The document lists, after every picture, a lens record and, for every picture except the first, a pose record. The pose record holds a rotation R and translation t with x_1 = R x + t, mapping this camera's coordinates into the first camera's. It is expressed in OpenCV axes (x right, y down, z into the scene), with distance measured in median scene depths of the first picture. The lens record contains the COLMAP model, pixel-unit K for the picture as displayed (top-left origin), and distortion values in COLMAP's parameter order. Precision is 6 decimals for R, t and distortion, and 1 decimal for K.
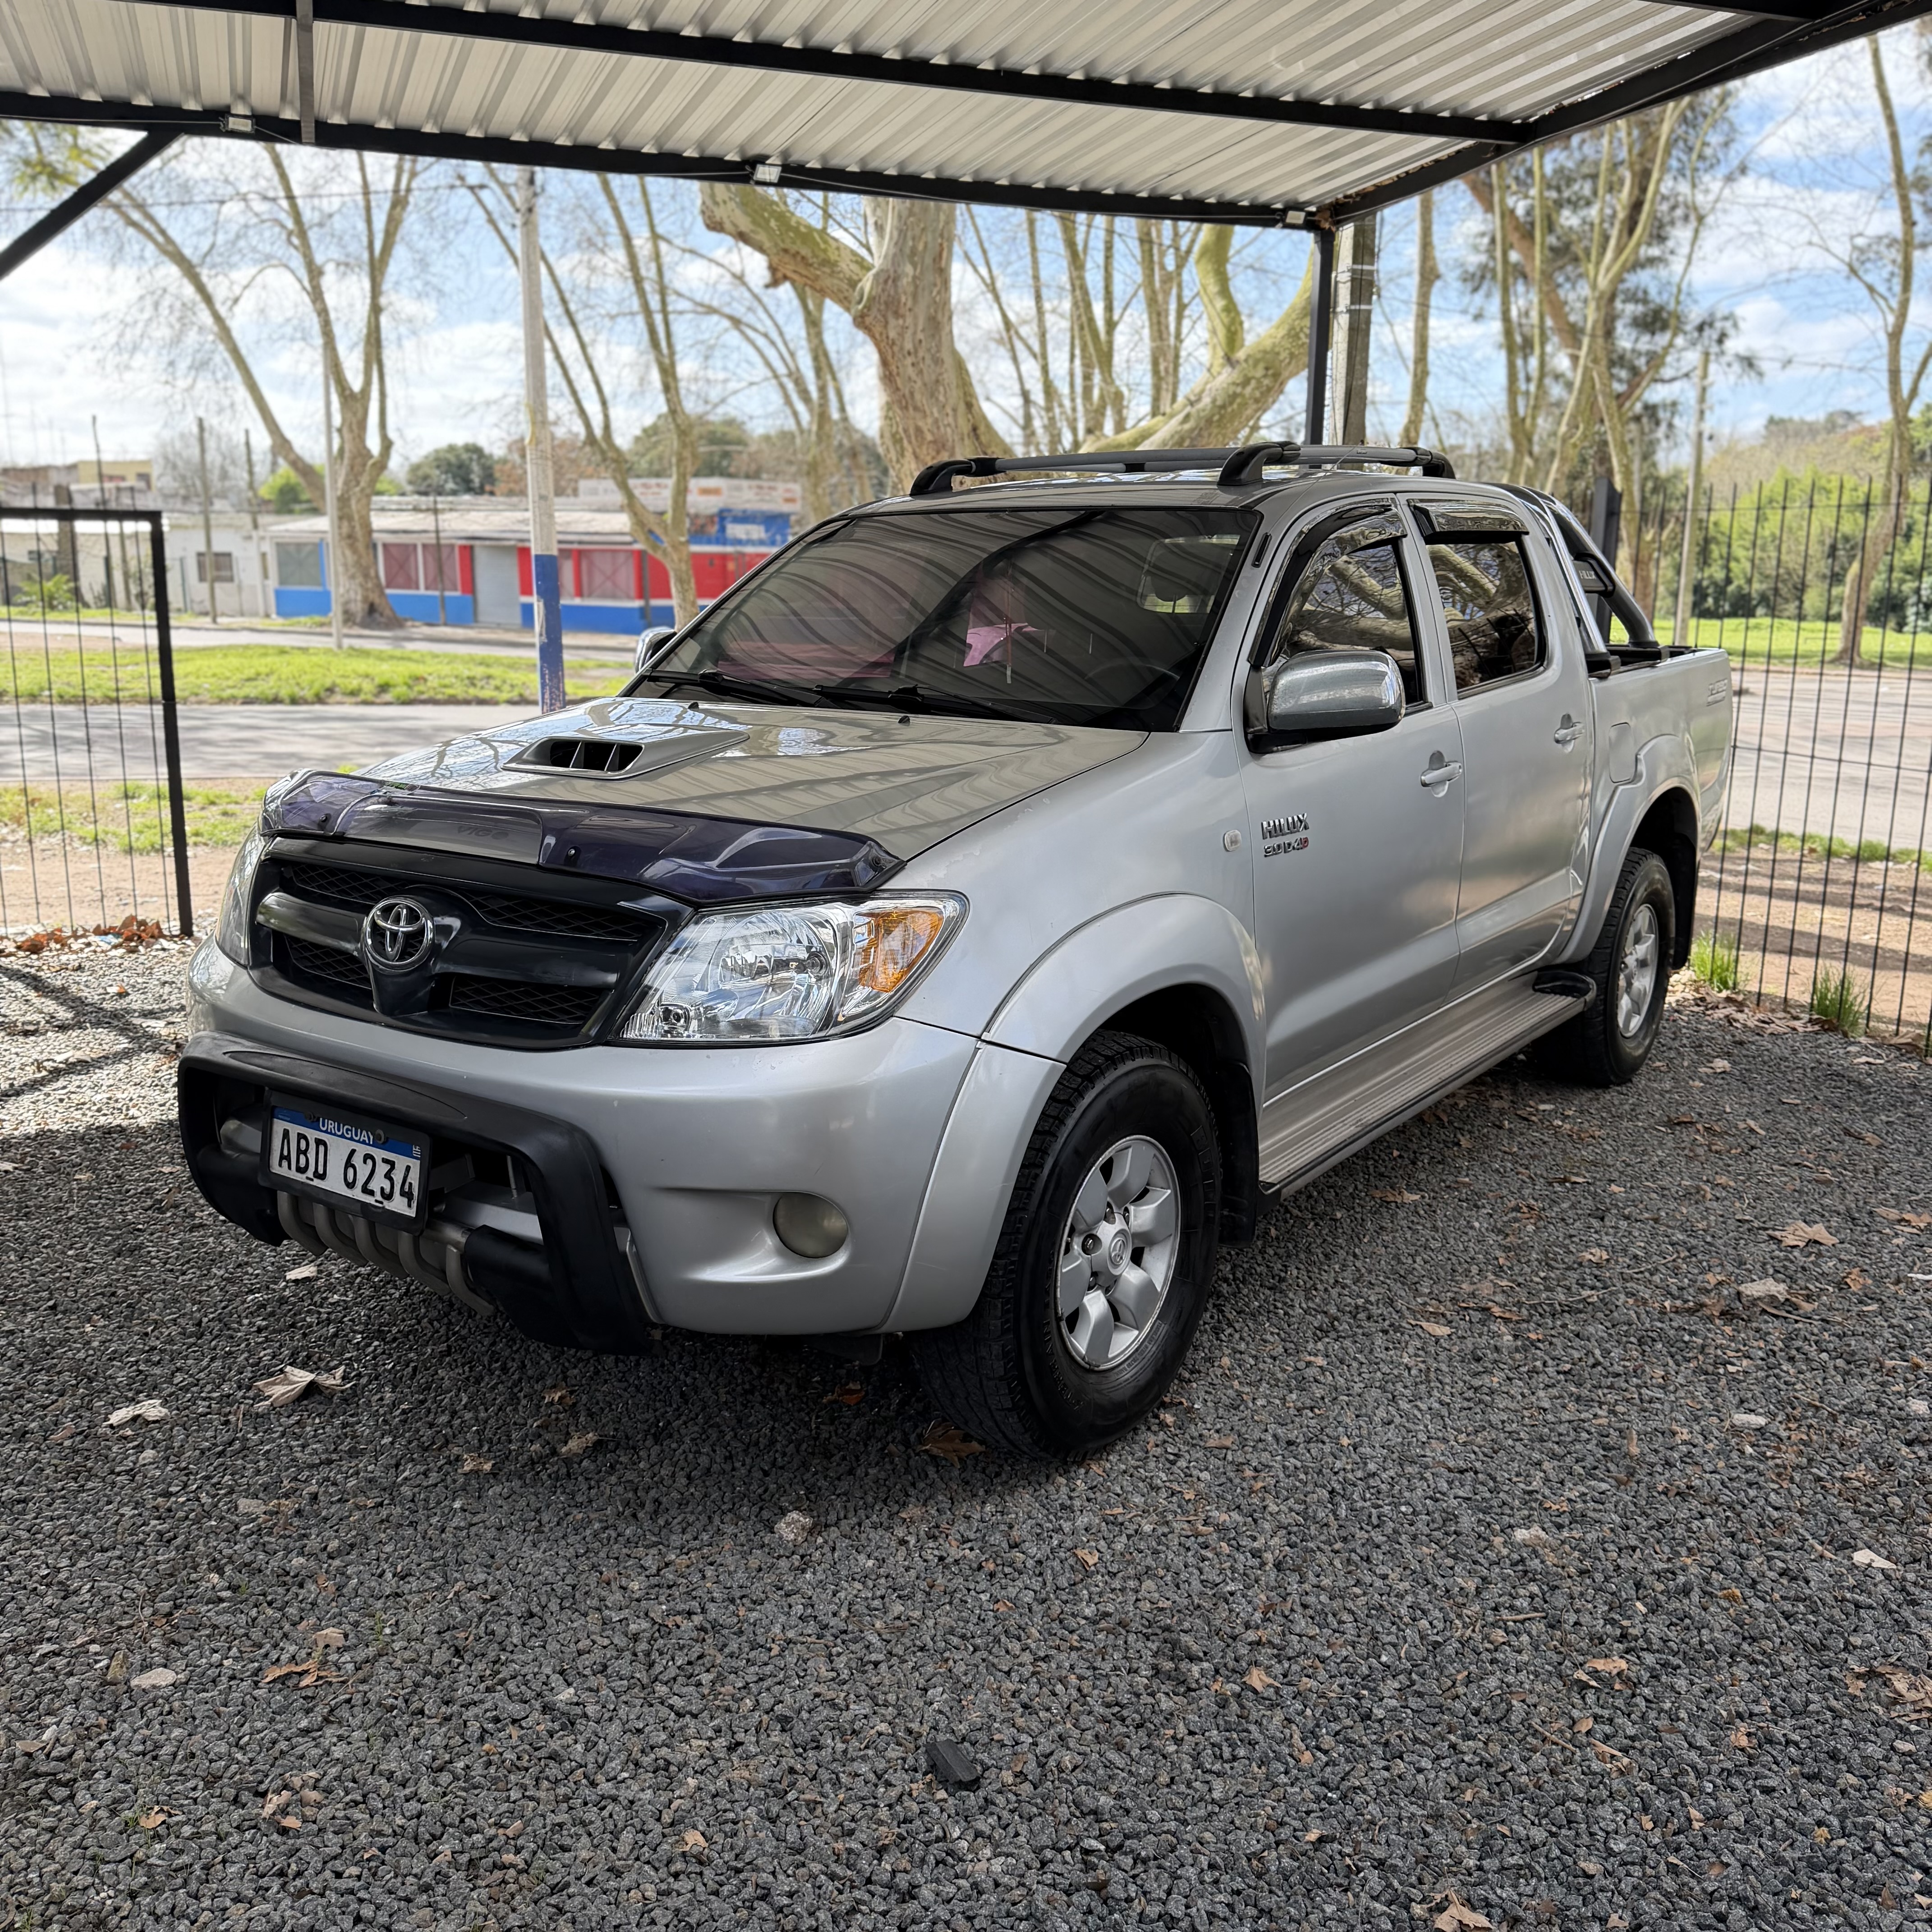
lens RADIAL K [[1810.1, 0, 966.0], [0, 1810.1, 966.0], [0, 0, 1]] dist [0.141034, -0.275840]
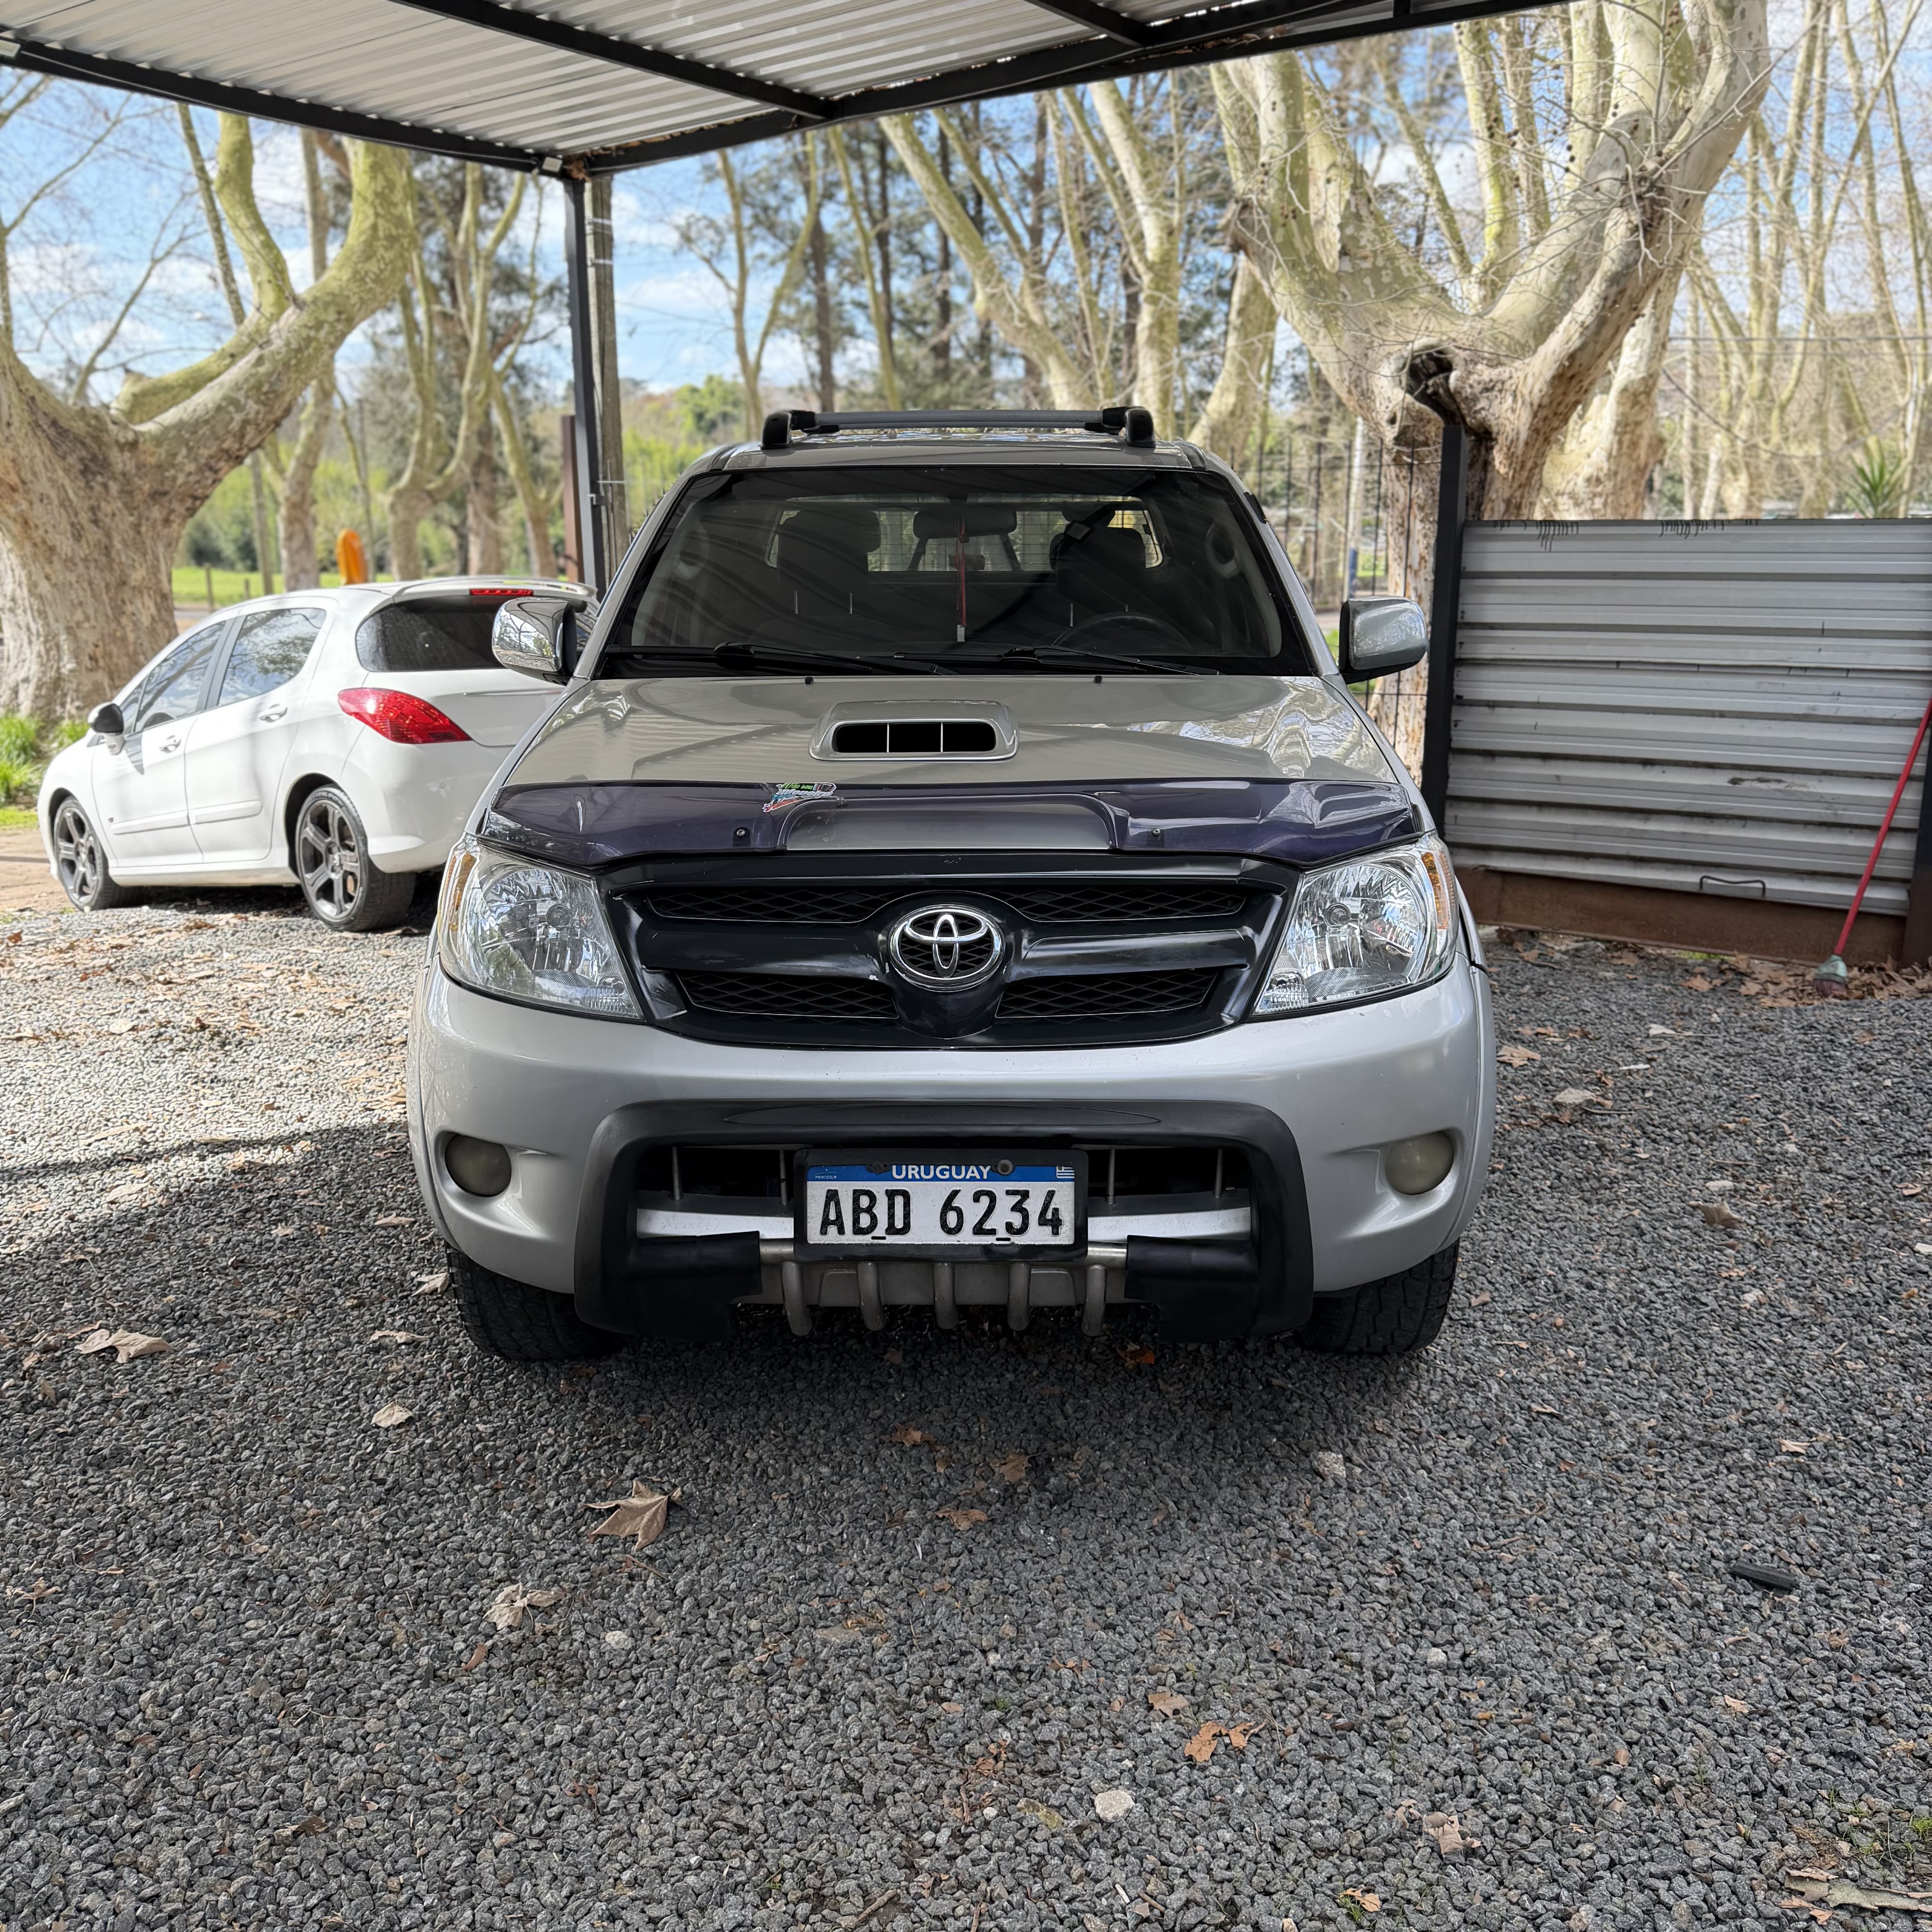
lens RADIAL K [[1810.1, 0, 966.0], [0, 1810.1, 966.0], [0, 0, 1]] dist [0.141034, -0.275840]
pose [[0.816874, -0.143357, 0.558719, -0.799295], [0.130907, 0.989424, 0.062476, -0.062224], [-0.561766, 0.022105, 0.827001, 0.258923]]
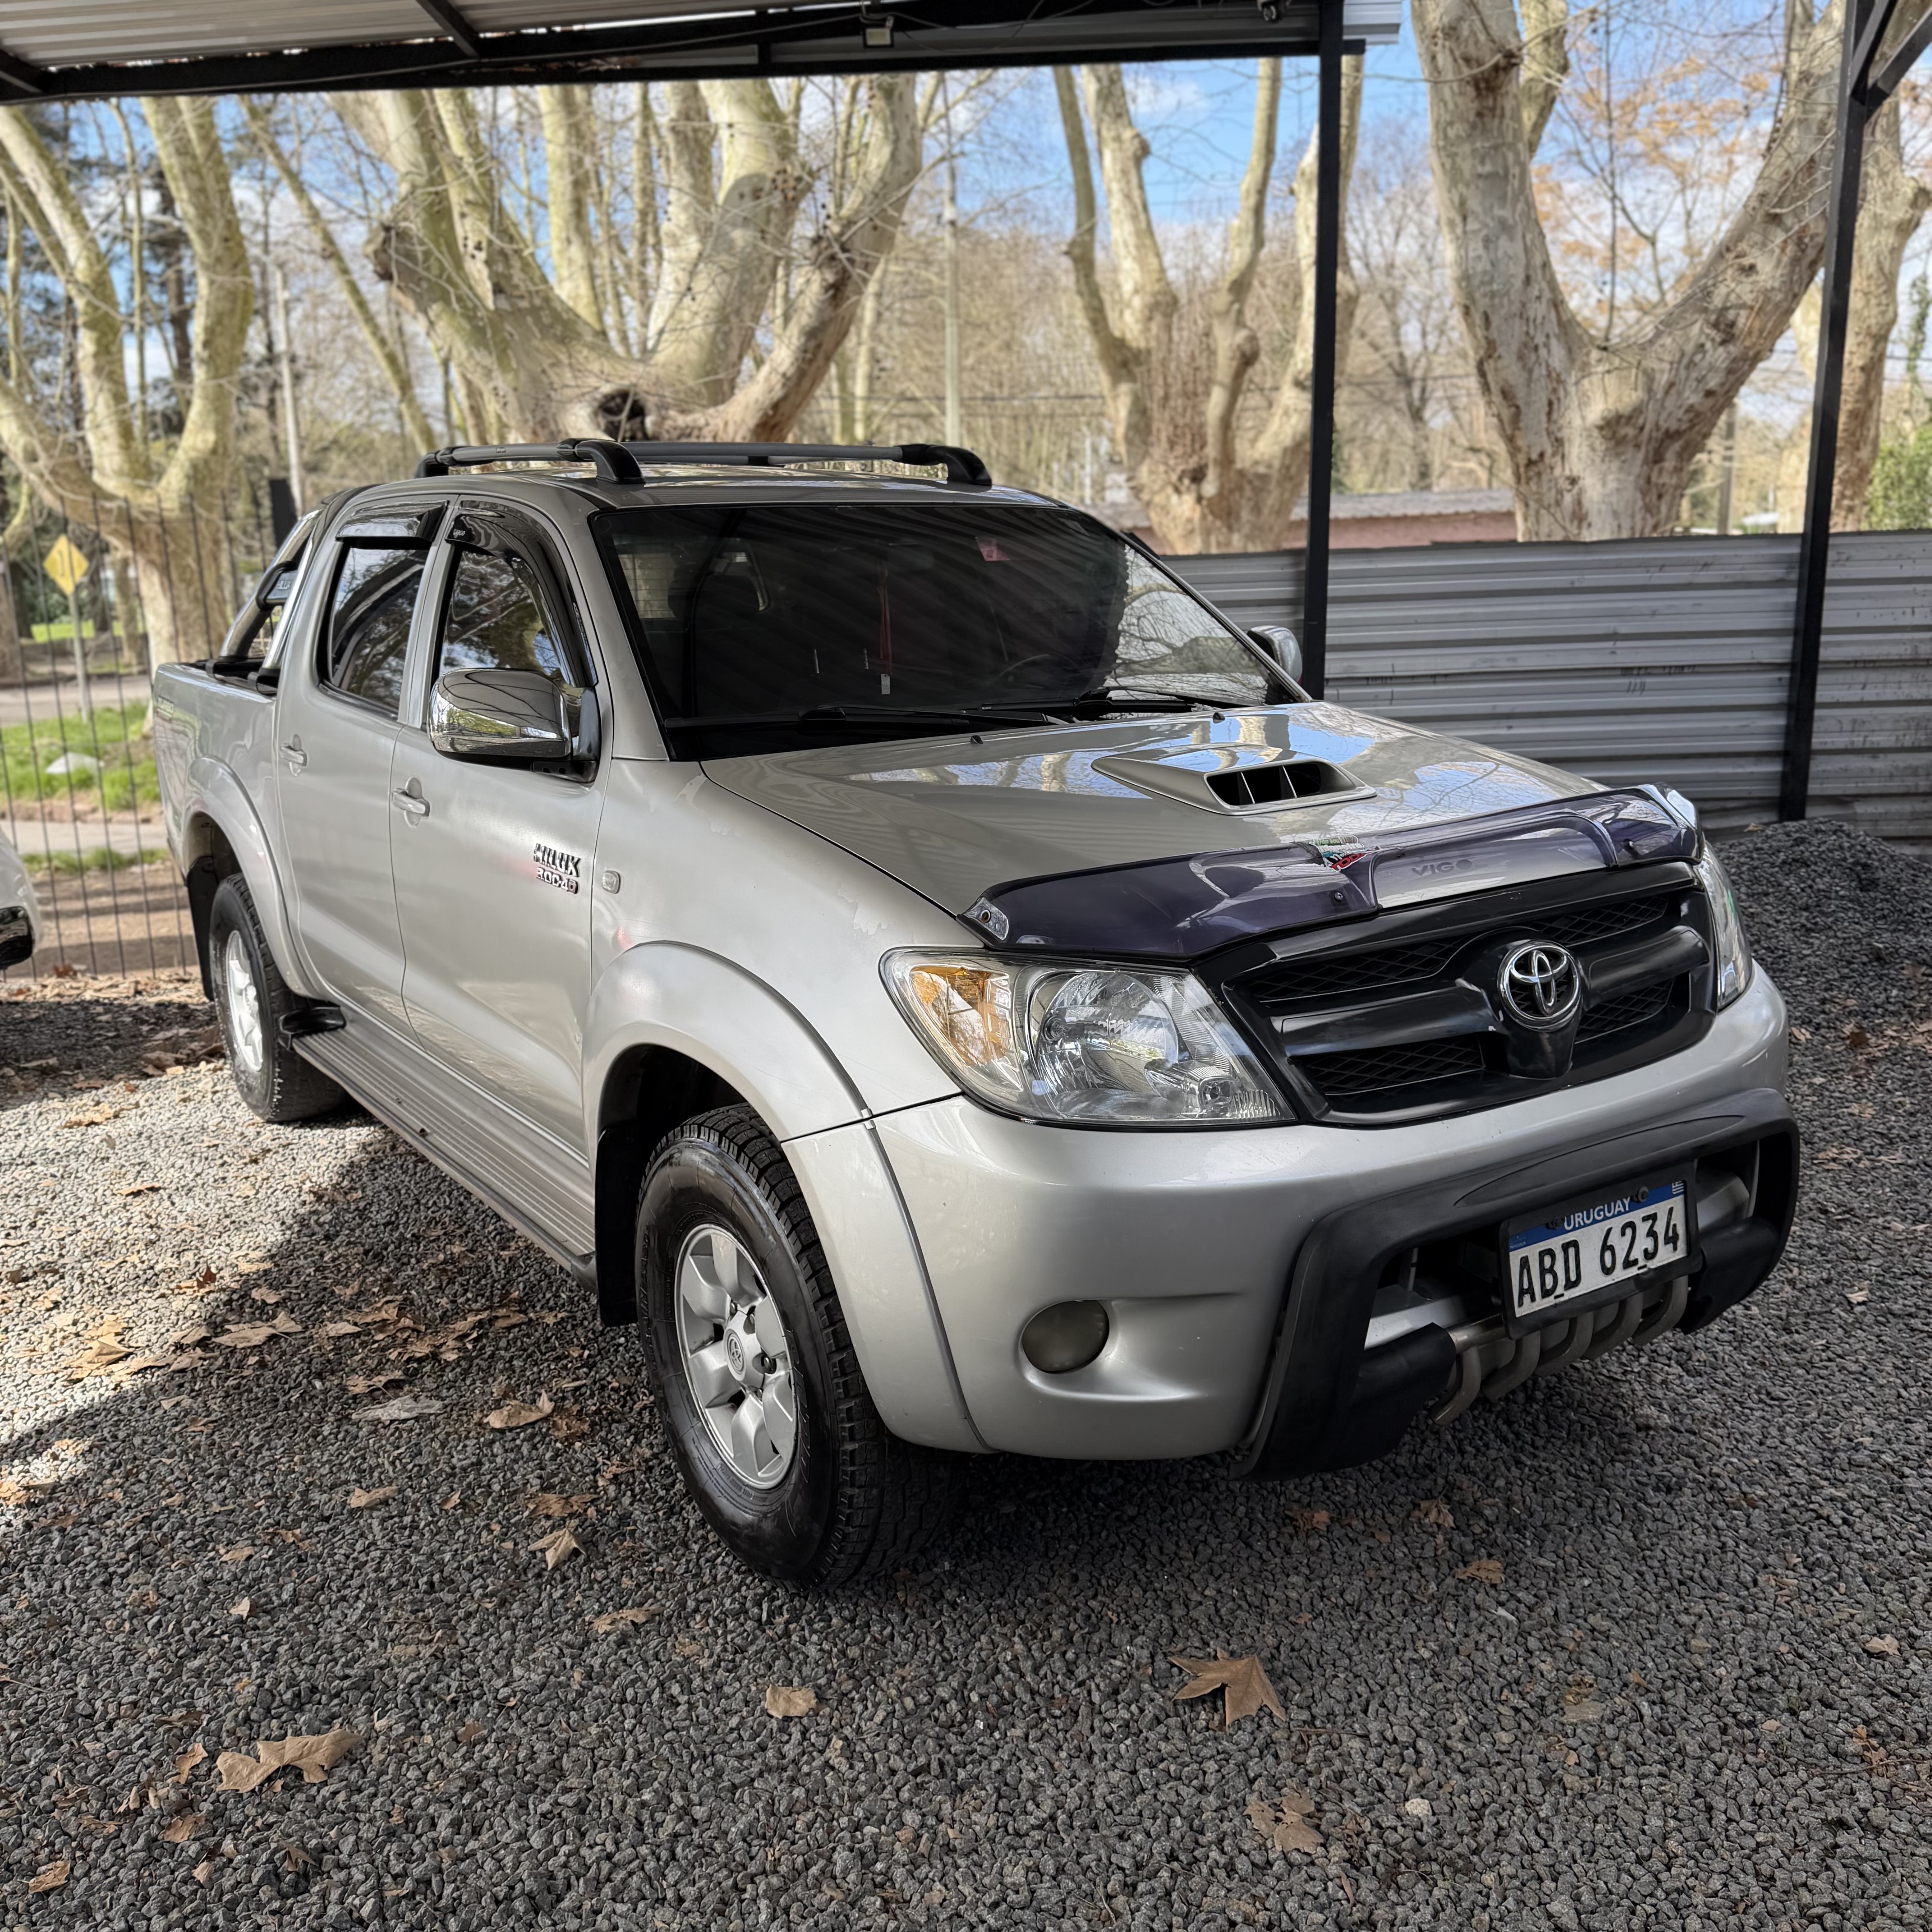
lens RADIAL K [[1810.1, 0, 966.0], [0, 1810.1, 966.0], [0, 0, 1]] dist [0.141034, -0.275840]
pose [[0.341975, -0.221781, 0.913163, -1.194610], [0.227687, 0.962350, 0.148460, -0.217094], [-0.911708, 0.157146, 0.379597, 0.916275]]
